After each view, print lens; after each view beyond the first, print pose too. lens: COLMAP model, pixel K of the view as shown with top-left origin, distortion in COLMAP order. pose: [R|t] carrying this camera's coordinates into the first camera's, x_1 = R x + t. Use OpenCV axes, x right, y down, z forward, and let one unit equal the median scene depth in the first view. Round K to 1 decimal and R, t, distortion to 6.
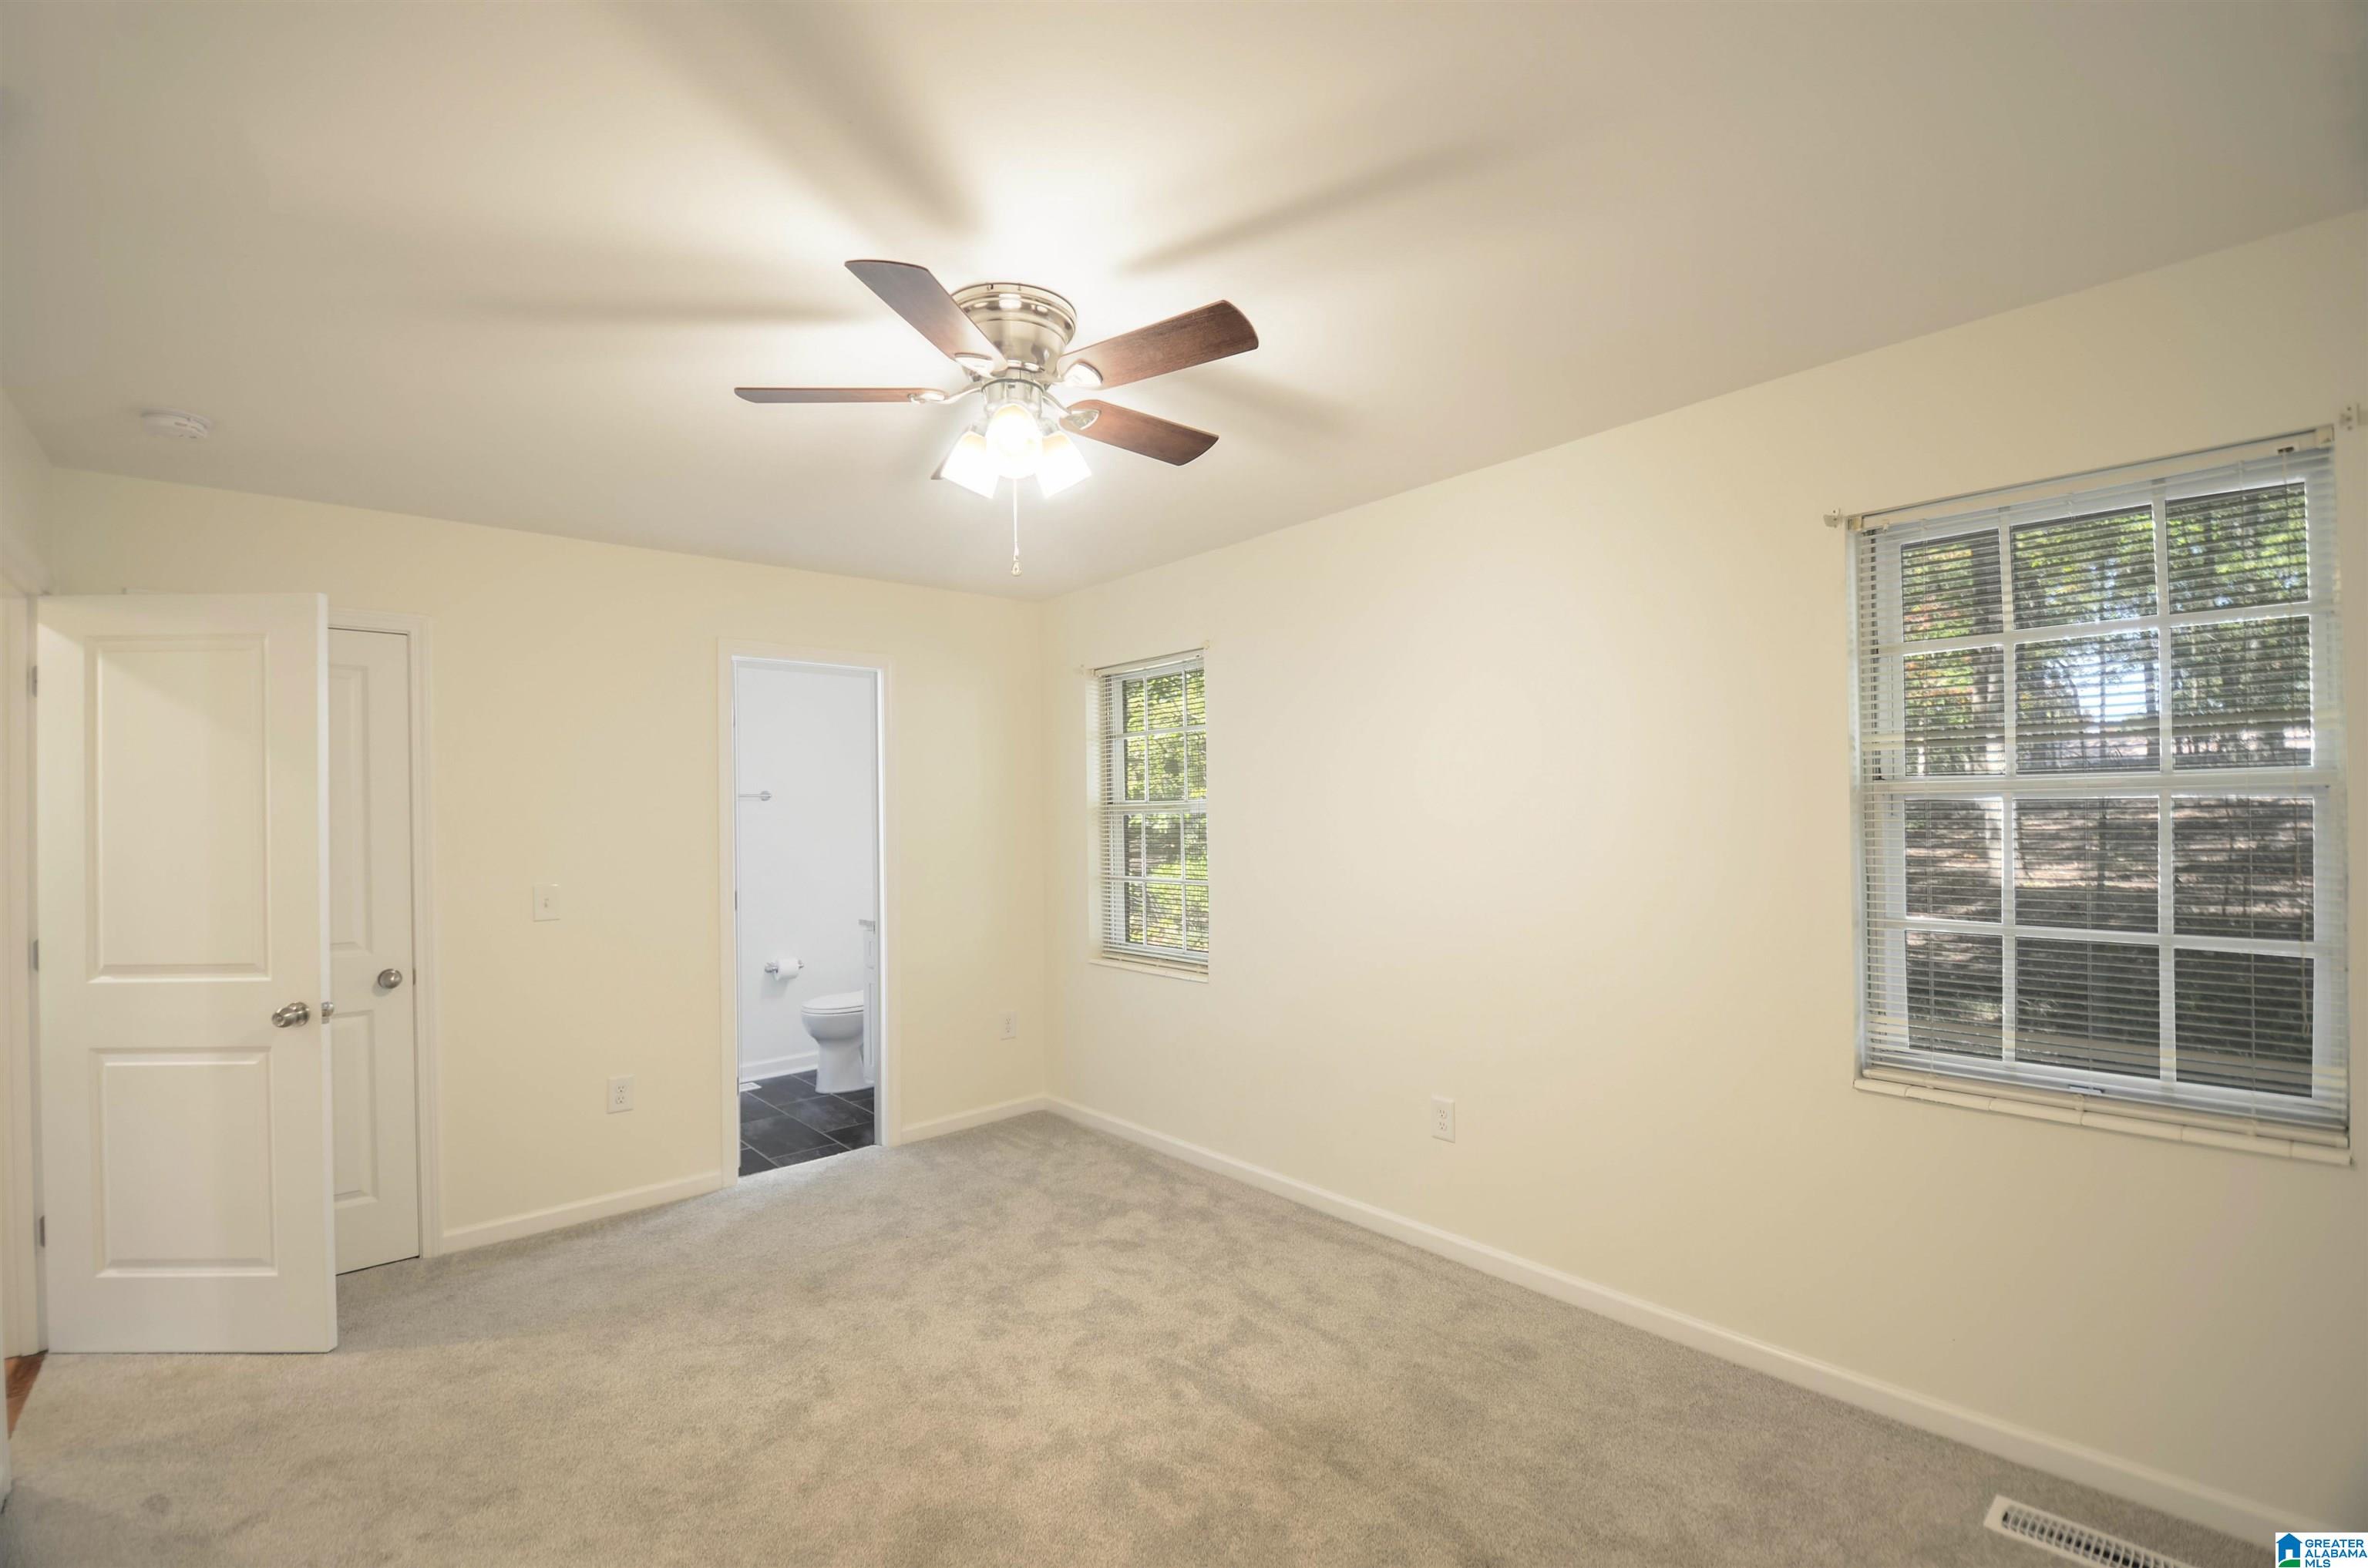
lens RADIAL K [[1055.3, 0, 1191.3], [0, 1055.3, 792.0], [0, 0, 1]] dist [-0.002283, -0.010641]
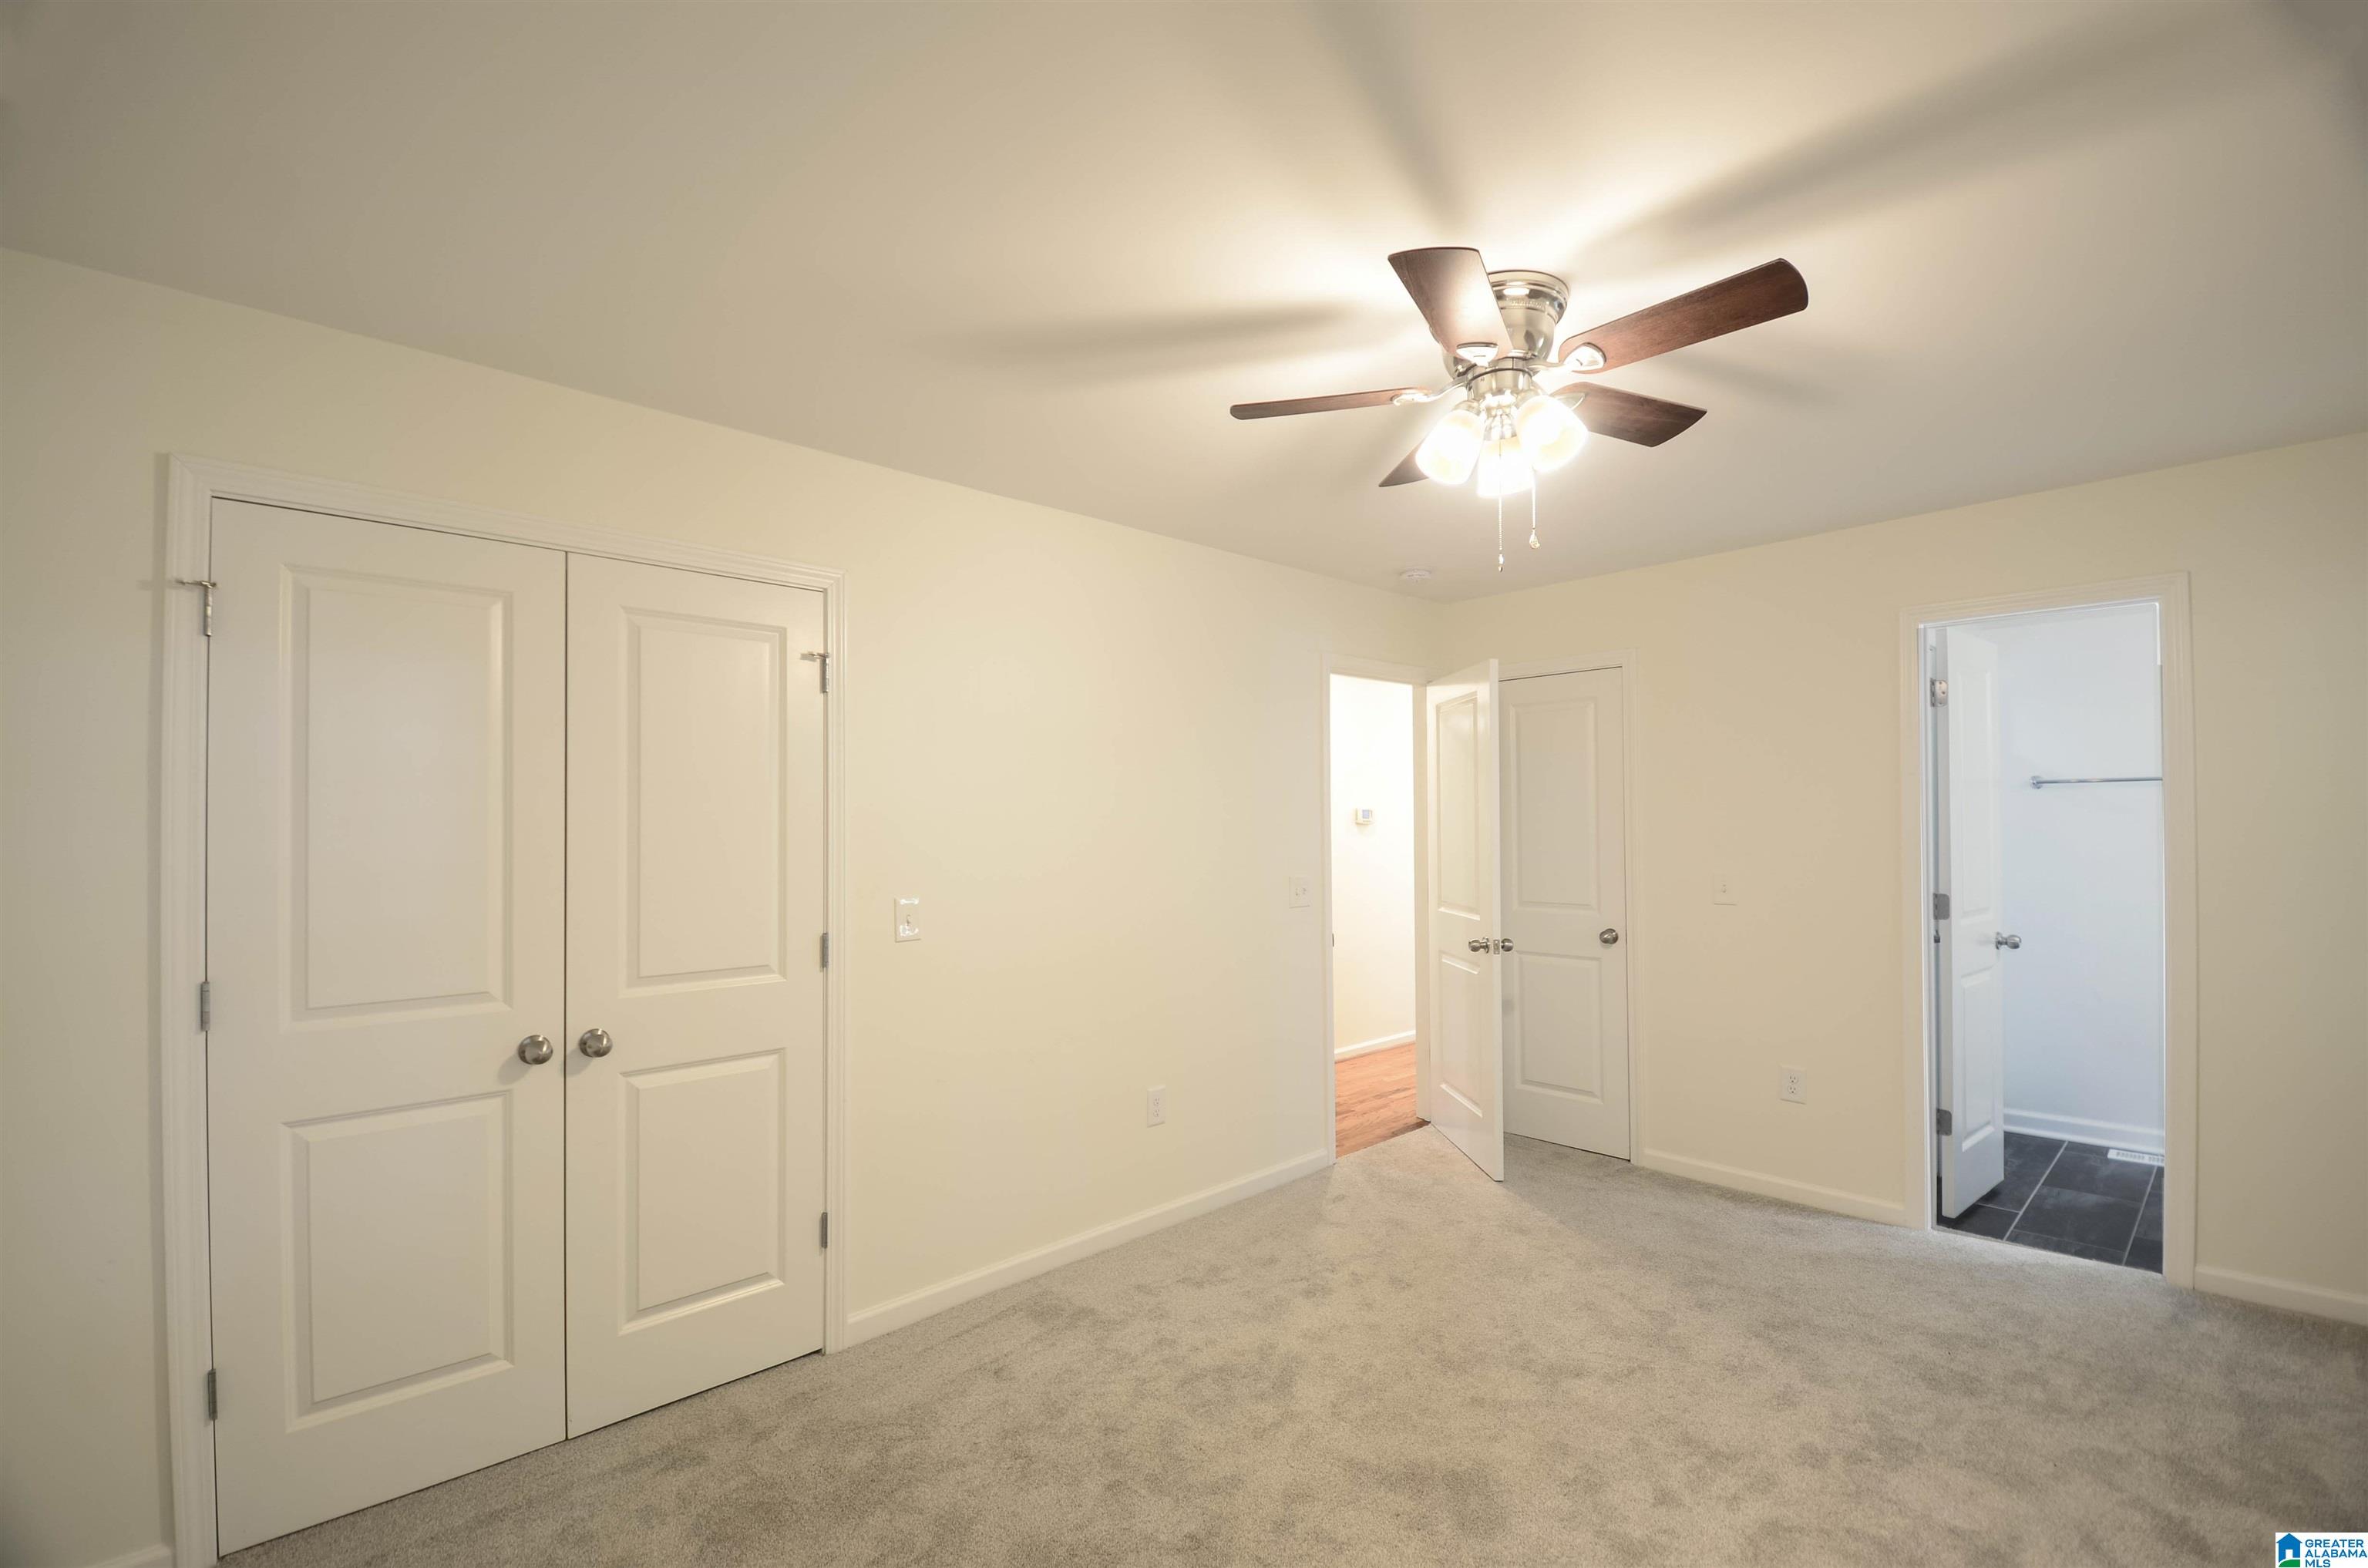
lens RADIAL K [[1055.3, 0, 1191.3], [0, 1055.3, 792.0], [0, 0, 1]] dist [-0.002283, -0.010641]
pose [[0.052777, -0.000590, -0.998606, 0.522620], [0.017676, 0.999844, 0.000343, -0.010788], [0.998450, -0.017669, 0.052779, 0.426443]]
